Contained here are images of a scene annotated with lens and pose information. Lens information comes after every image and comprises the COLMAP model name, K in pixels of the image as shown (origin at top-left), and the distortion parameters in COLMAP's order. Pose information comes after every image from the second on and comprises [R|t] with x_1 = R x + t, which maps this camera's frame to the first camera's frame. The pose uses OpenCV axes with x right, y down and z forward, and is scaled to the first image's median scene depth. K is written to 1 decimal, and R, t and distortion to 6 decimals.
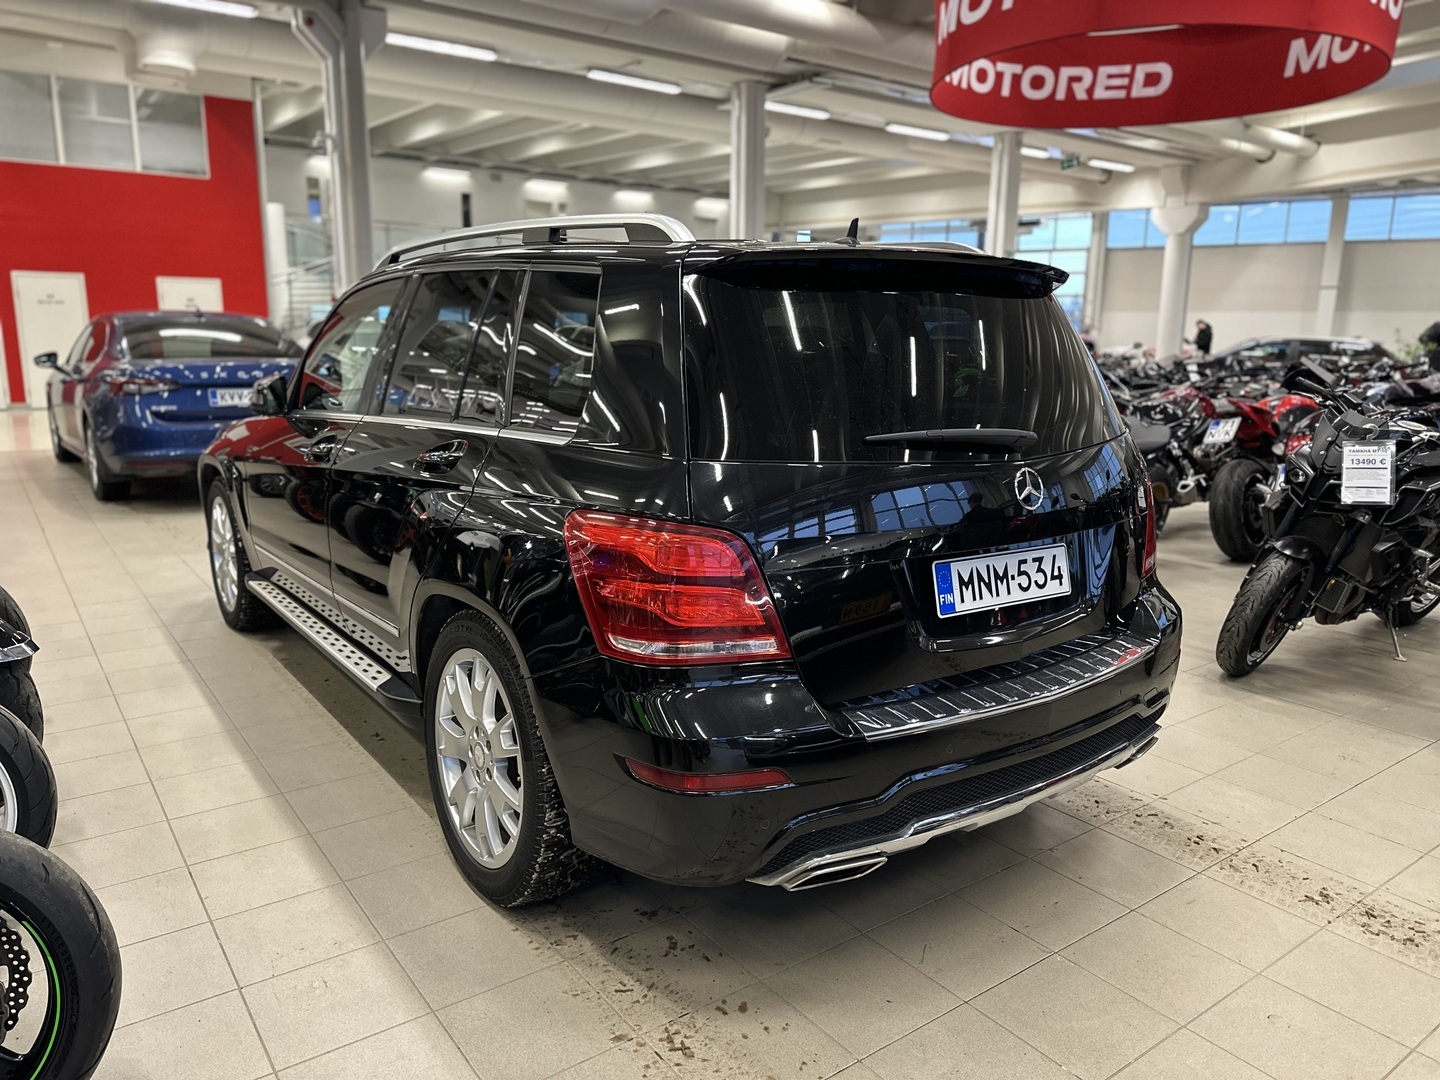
lens RADIAL K [[1016.2, 0, 720.0], [0, 1016.2, 540.0], [0, 0, 1]] dist [-0.036117, -0.000533]
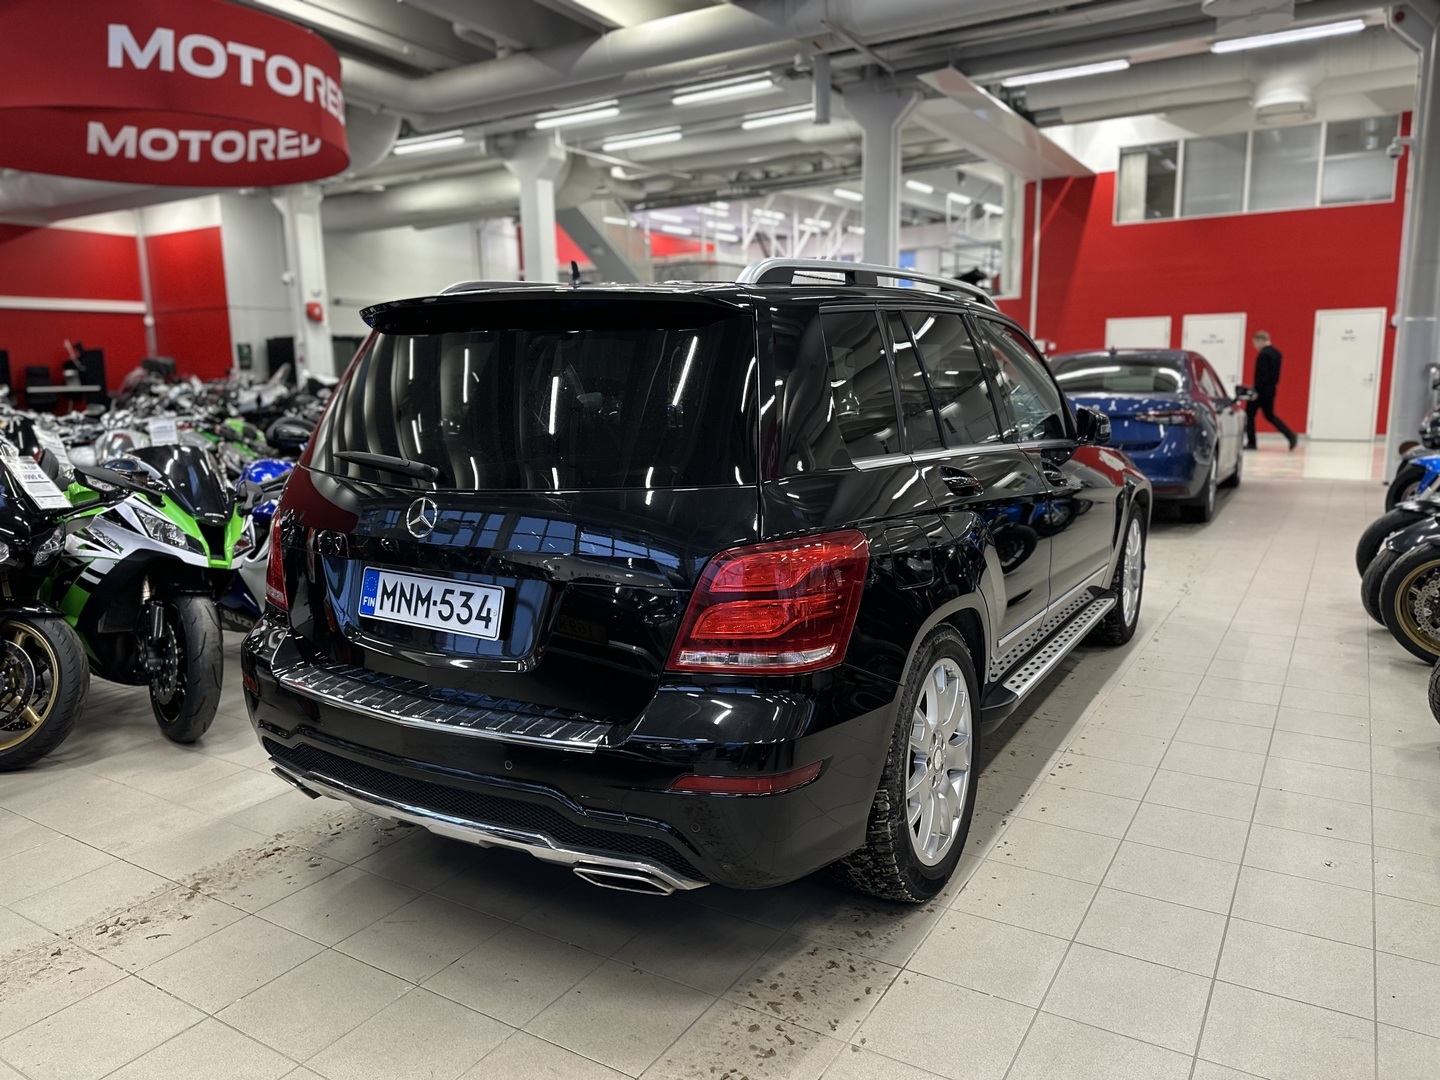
lens RADIAL K [[975.3, 0, 720.8], [0, 975.3, 568.0], [0, 0, 1]] dist [-0.003096, -0.023560]
pose [[0.366555, 0.147433, -0.918641, 1.257577], [-0.147424, 0.984095, 0.099113, -0.134514], [0.918642, 0.099099, 0.382460, 0.855895]]
